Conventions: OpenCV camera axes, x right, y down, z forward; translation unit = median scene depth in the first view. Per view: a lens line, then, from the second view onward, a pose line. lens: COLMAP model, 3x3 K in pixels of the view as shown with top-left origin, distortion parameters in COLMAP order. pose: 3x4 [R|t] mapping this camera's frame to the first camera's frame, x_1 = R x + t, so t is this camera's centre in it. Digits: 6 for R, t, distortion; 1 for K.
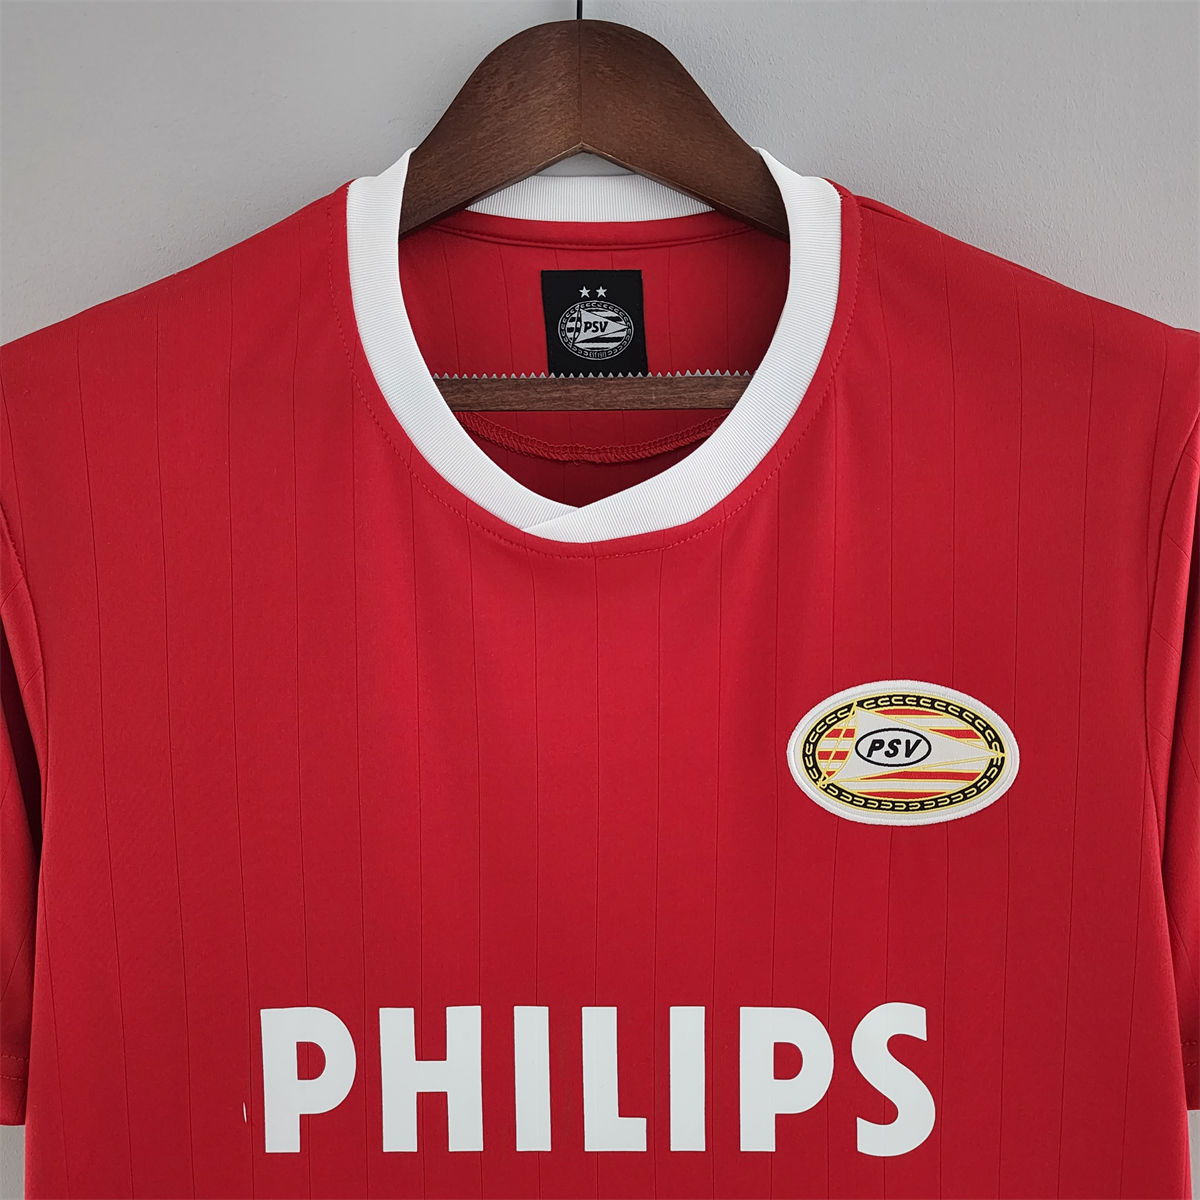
lens RADIAL K [[1195.1, 0, 600.0], [0, 1195.1, 600.0], [0, 0, 1]] dist [0.042124, -0.002275]
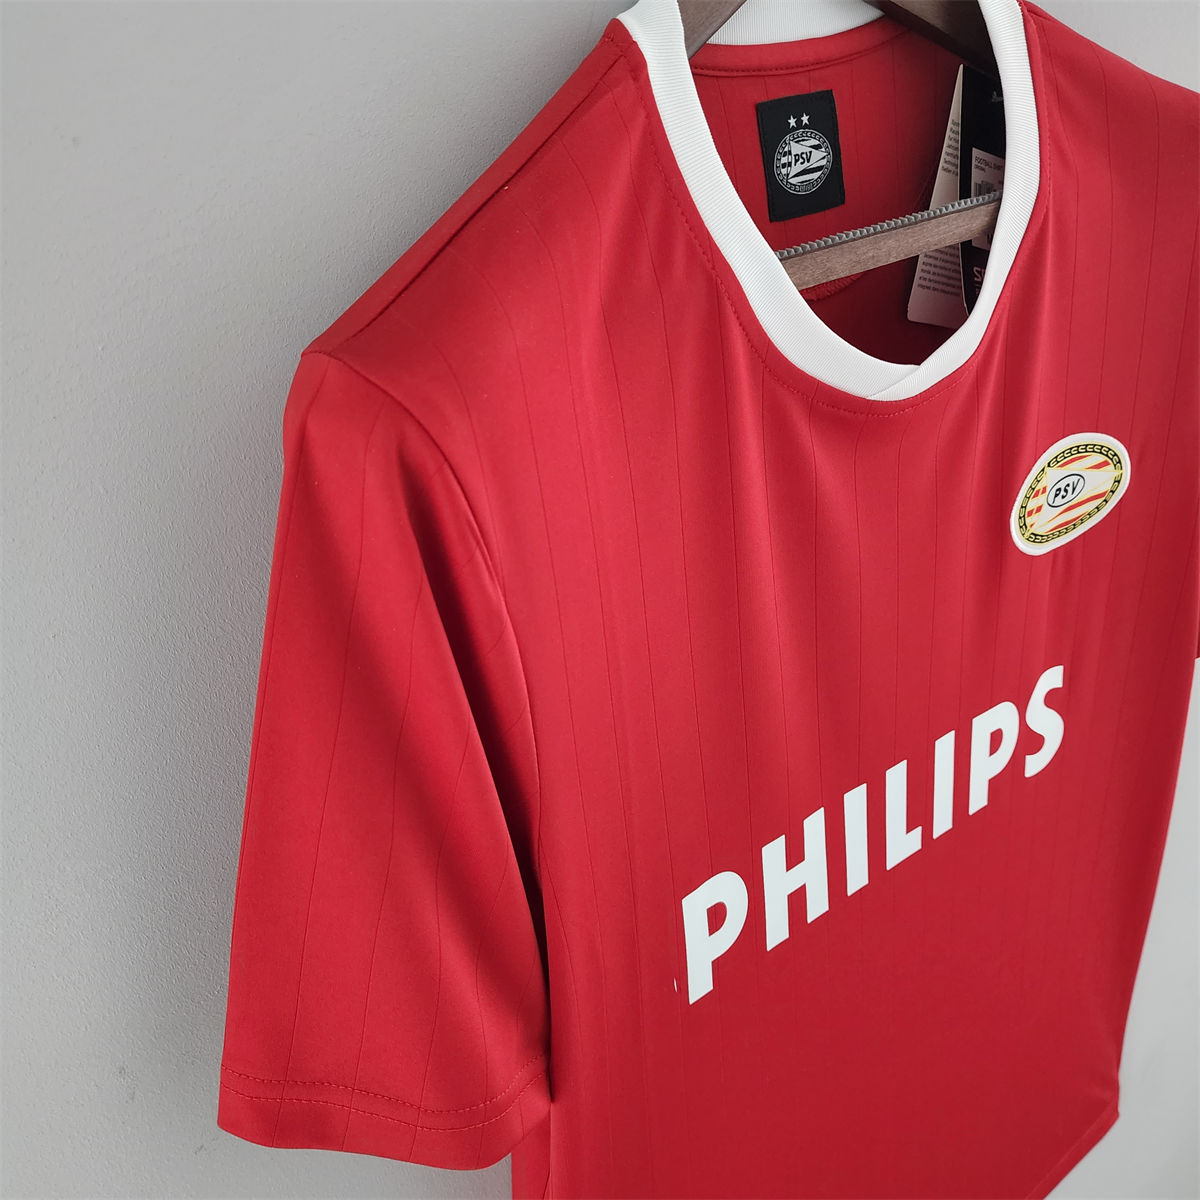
lens RADIAL K [[1195.1, 0, 600.0], [0, 1195.1, 600.0], [0, 0, 1]] dist [0.042124, -0.002275]
pose [[0.781767, -0.342677, 0.520973, -0.824182], [0.155264, 0.916125, 0.369606, -0.310225], [-0.603932, -0.208057, 0.769401, 0.301828]]
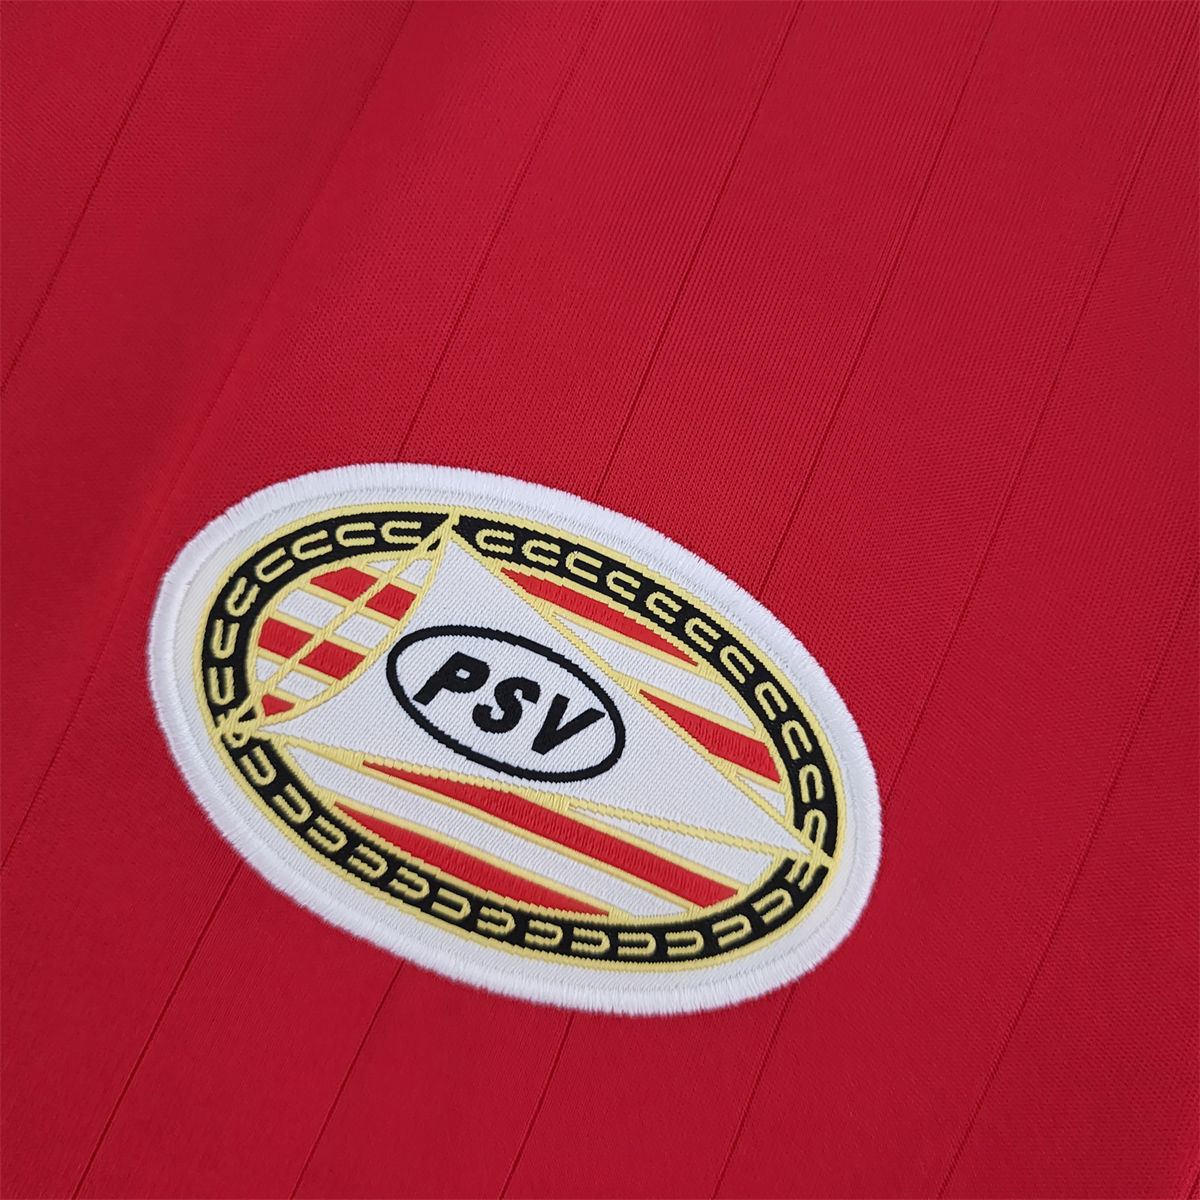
lens RADIAL K [[1195.1, 0, 600.0], [0, 1195.1, 600.0], [0, 0, 1]] dist [0.042124, -0.002275]
pose [[0.902038, 0.408762, 0.138709, 0.212234], [-0.385393, 0.907382, -0.167723, 0.139868], [-0.194421, 0.097835, 0.976027, 0.699811]]
